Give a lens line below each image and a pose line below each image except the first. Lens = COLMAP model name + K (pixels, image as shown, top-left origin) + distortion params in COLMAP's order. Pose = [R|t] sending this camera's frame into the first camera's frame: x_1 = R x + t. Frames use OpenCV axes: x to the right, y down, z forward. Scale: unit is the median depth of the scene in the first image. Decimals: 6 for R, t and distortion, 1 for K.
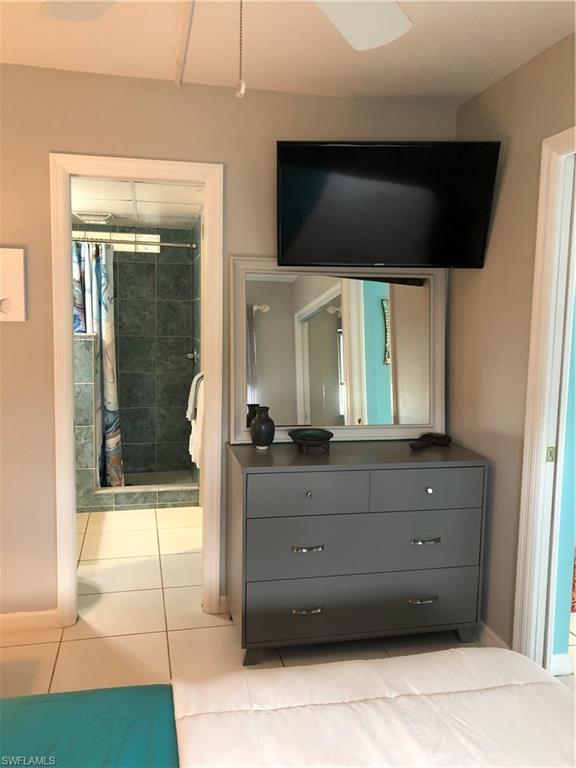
lens RADIAL K [[630.1, 0, 288.7], [0, 630.1, 378.3], [0, 0, 1]] dist [0.024619, 0.002209]
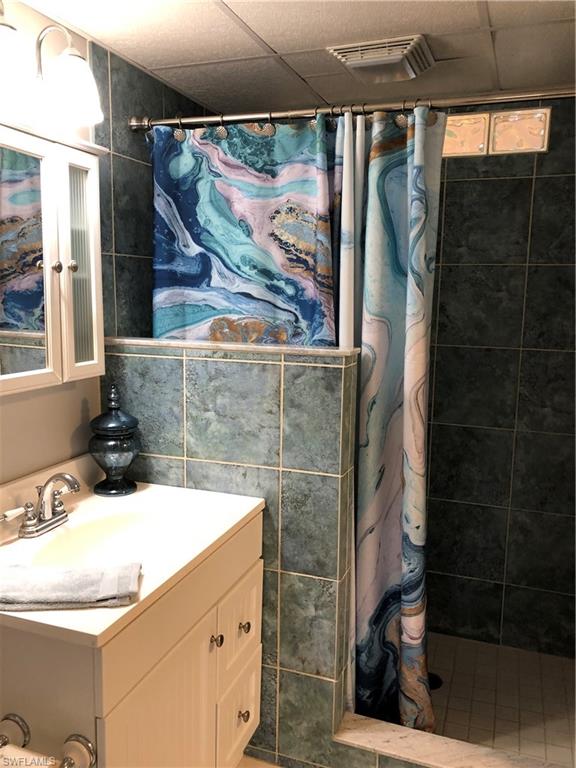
lens RADIAL K [[630.1, 0, 285.3], [0, 630.1, 385.6], [0, 0, 1]] dist [0.024619, 0.002209]
pose [[0.837108, 0.076852, -0.541612, -0.123990], [-0.053829, 0.996850, 0.058250, -0.066526], [0.544382, -0.019607, 0.838608, 0.624521]]
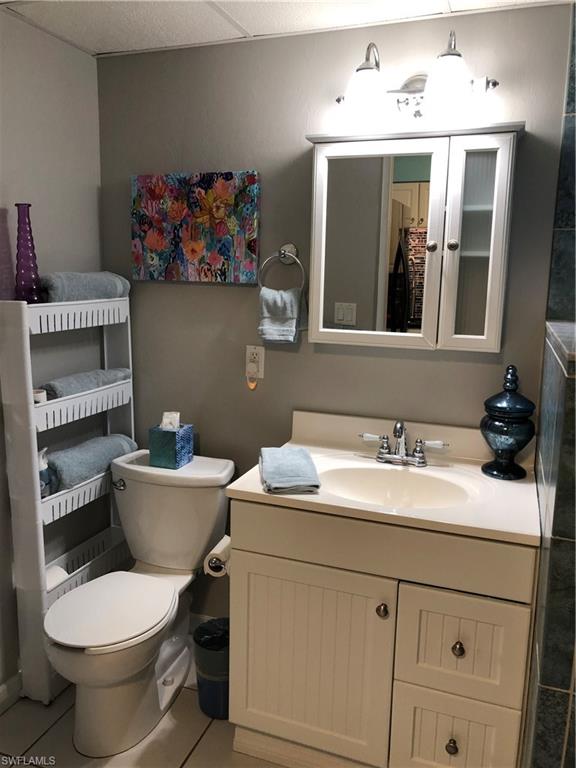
lens RADIAL K [[630.1, 0, 289.1], [0, 630.1, 379.6], [0, 0, 1]] dist [0.024619, 0.002209]
pose [[-0.539909, 0.119613, -0.833181, 0.048001], [-0.111138, 0.971055, 0.211425, -0.122400], [0.834354, 0.206748, -0.510988, 1.291322]]
